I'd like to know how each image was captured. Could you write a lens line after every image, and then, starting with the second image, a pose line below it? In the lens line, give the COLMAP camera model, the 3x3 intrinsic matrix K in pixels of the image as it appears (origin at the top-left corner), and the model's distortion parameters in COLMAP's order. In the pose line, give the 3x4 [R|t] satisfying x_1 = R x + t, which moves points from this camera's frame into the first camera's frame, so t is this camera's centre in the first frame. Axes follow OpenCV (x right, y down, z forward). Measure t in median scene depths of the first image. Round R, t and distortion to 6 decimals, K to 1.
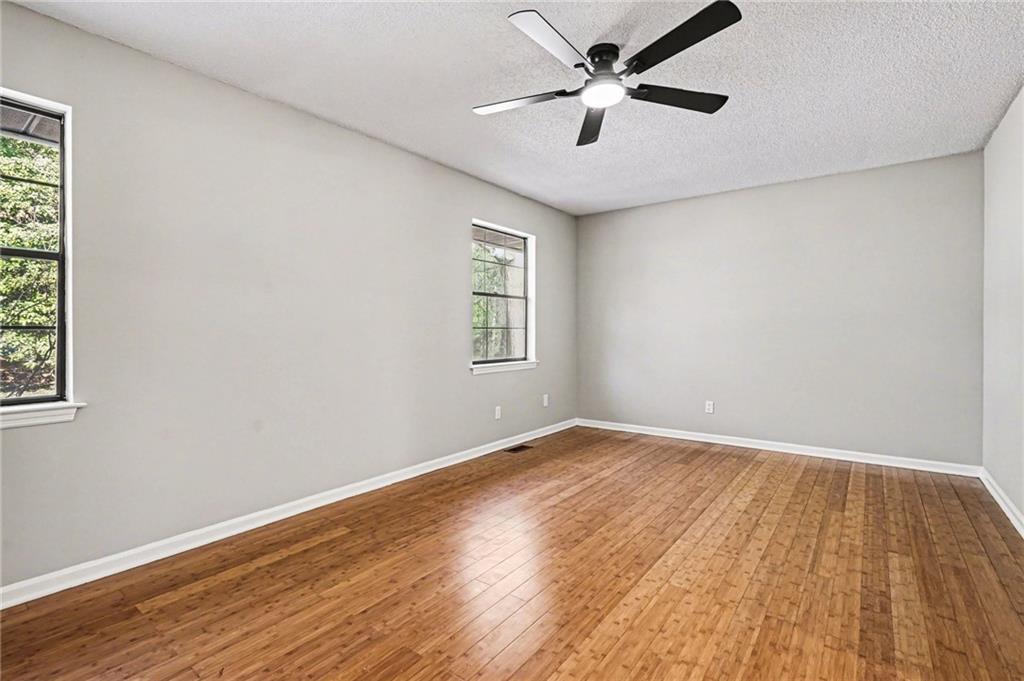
lens RADIAL K [[479.0, 0, 504.6], [0, 479.0, 337.8], [0, 0, 1]] dist [-0.000718, -0.000226]
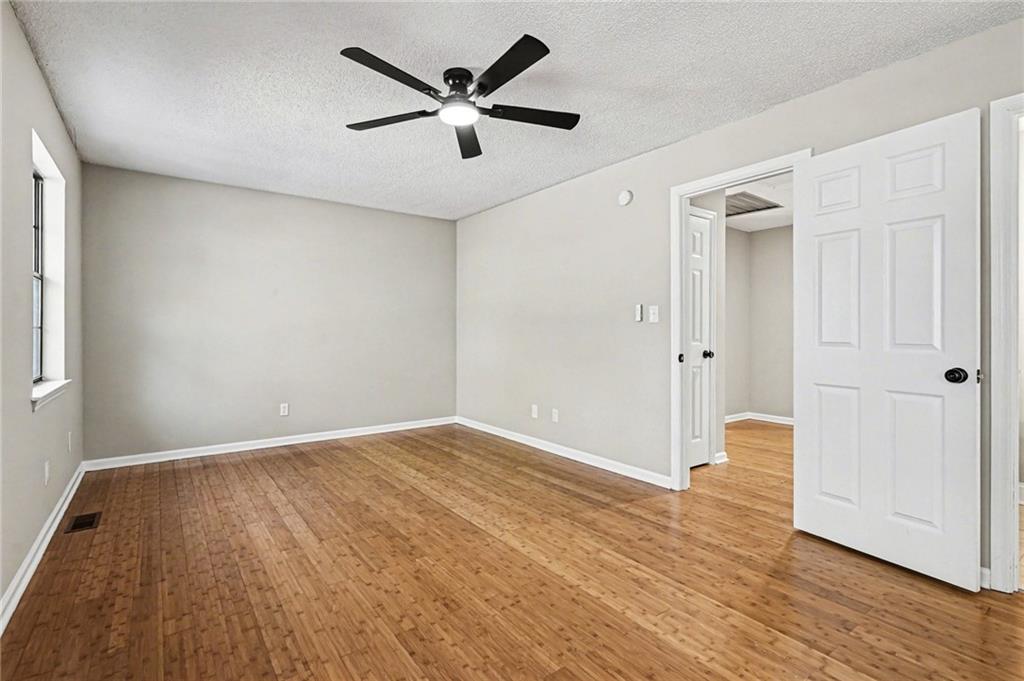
lens RADIAL K [[479.0, 0, 504.6], [0, 479.0, 337.8], [0, 0, 1]] dist [-0.000718, -0.000226]
pose [[0.286214, -0.010679, 0.958106, -0.730625], [0.013038, 0.999889, 0.007250, -0.008152], [-0.958077, 0.010416, 0.286321, 0.535387]]
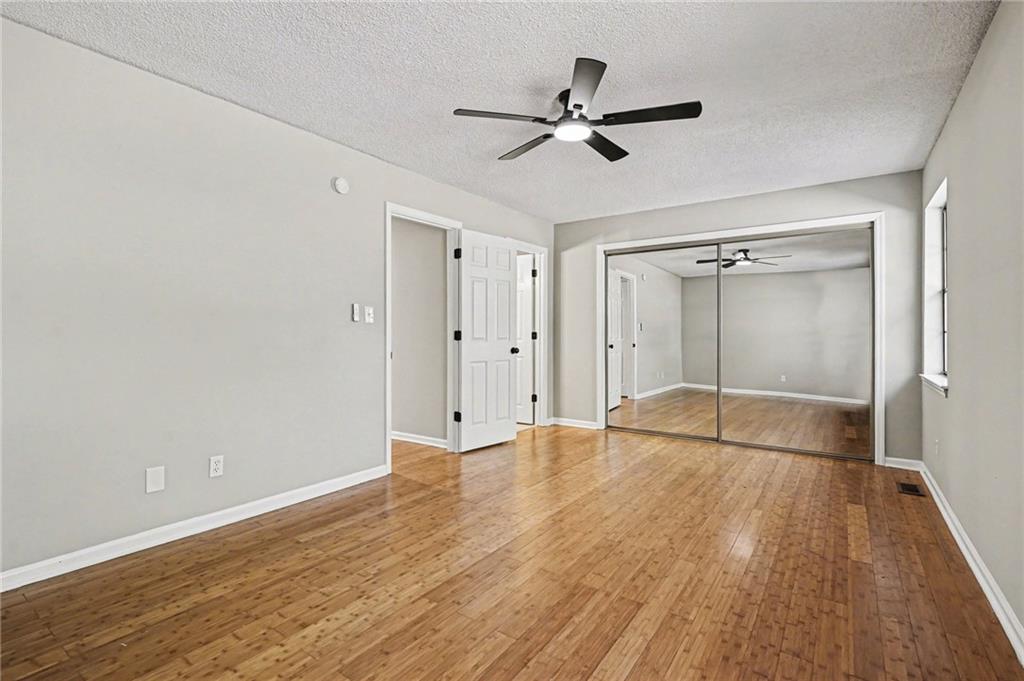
lens RADIAL K [[479.0, 0, 504.6], [0, 479.0, 337.8], [0, 0, 1]] dist [-0.000718, -0.000226]
pose [[-0.999458, -0.000887, -0.032907, 0.371550], [-0.001751, 0.999654, 0.026236, -0.031686], [0.032873, 0.026280, -0.999114, 1.960219]]
